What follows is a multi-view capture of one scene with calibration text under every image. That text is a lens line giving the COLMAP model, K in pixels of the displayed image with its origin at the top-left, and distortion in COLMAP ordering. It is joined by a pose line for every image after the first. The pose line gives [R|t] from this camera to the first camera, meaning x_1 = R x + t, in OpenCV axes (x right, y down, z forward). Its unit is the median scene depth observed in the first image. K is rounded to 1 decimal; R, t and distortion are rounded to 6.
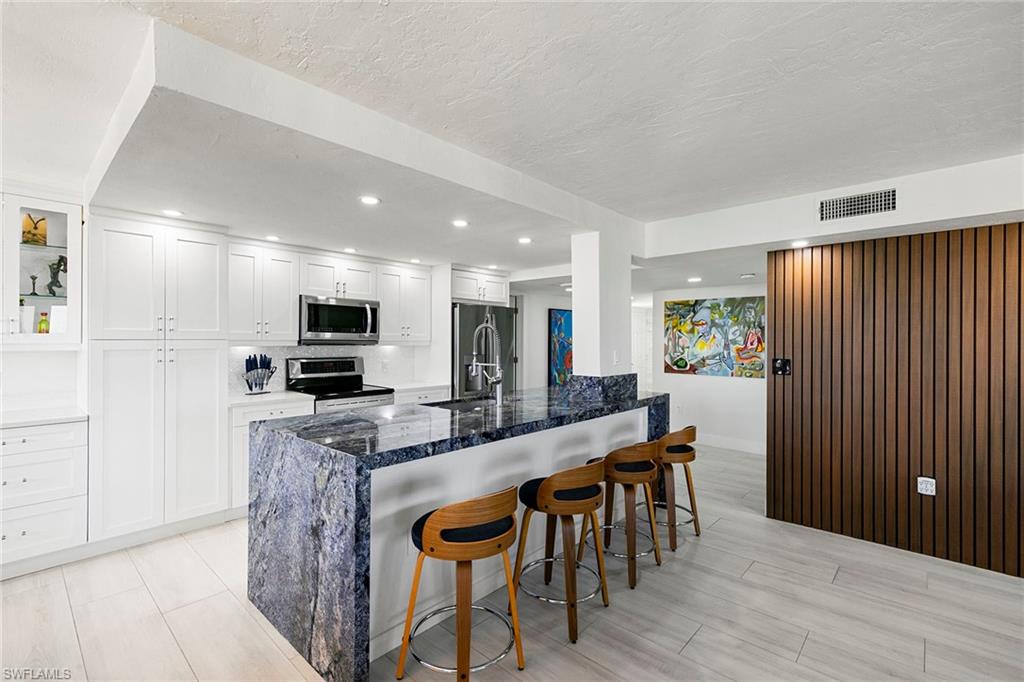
lens RADIAL K [[457.8, 0, 516.8], [0, 457.8, 336.7], [0, 0, 1]] dist [0.007940, -0.000897]
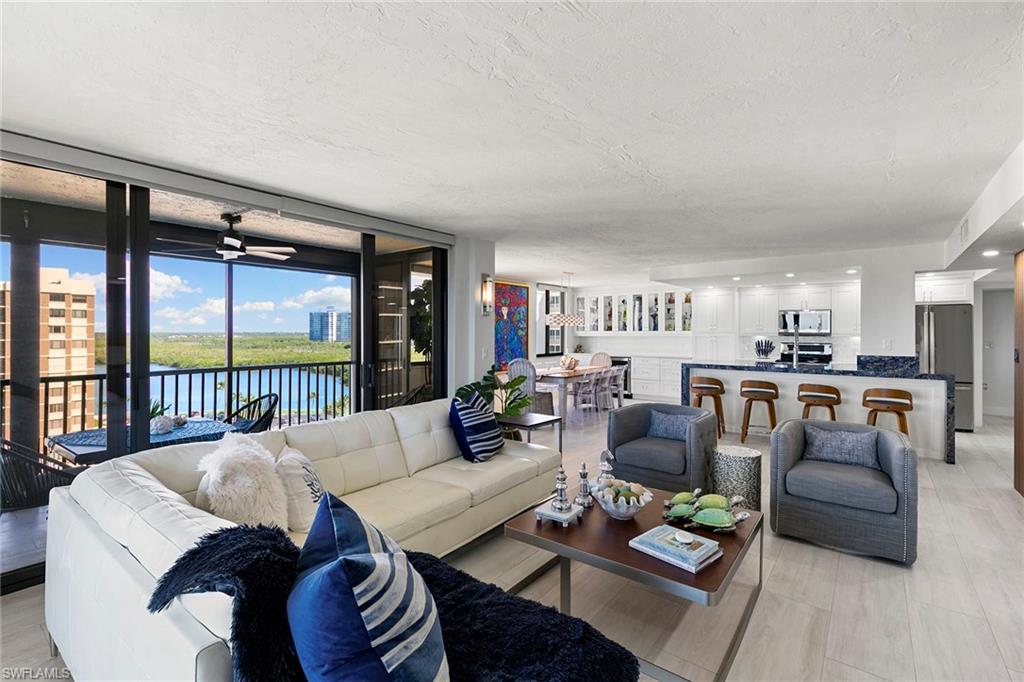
lens RADIAL K [[457.8, 0, 516.8], [0, 457.8, 336.7], [0, 0, 1]] dist [0.007940, -0.000897]
pose [[0.078619, 0.007431, -0.996877, 1.311693], [0.004670, 0.999958, 0.007823, 0.001776], [0.996894, -0.005271, 0.078581, -0.264642]]
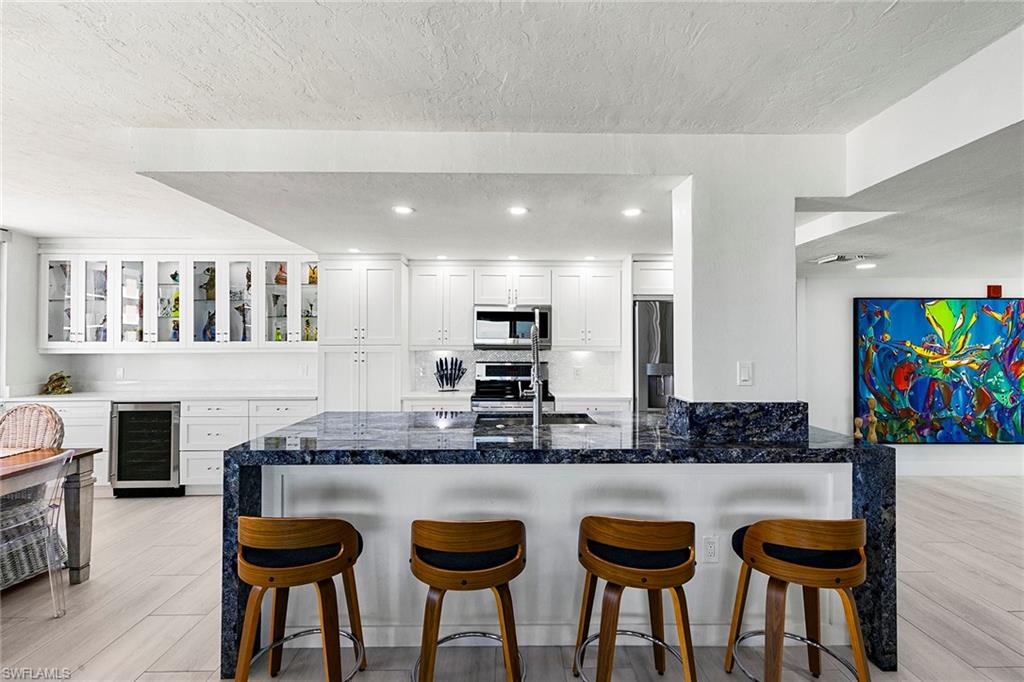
lens RADIAL K [[458.8, 0, 511.8], [0, 458.8, 338.7], [0, 0, 1]] dist [0.008719, -0.001043]
pose [[0.680260, -0.011786, -0.732876, 0.367969], [0.006493, 0.999928, -0.010053, 0.003027], [0.732942, 0.002080, 0.680288, 0.292142]]
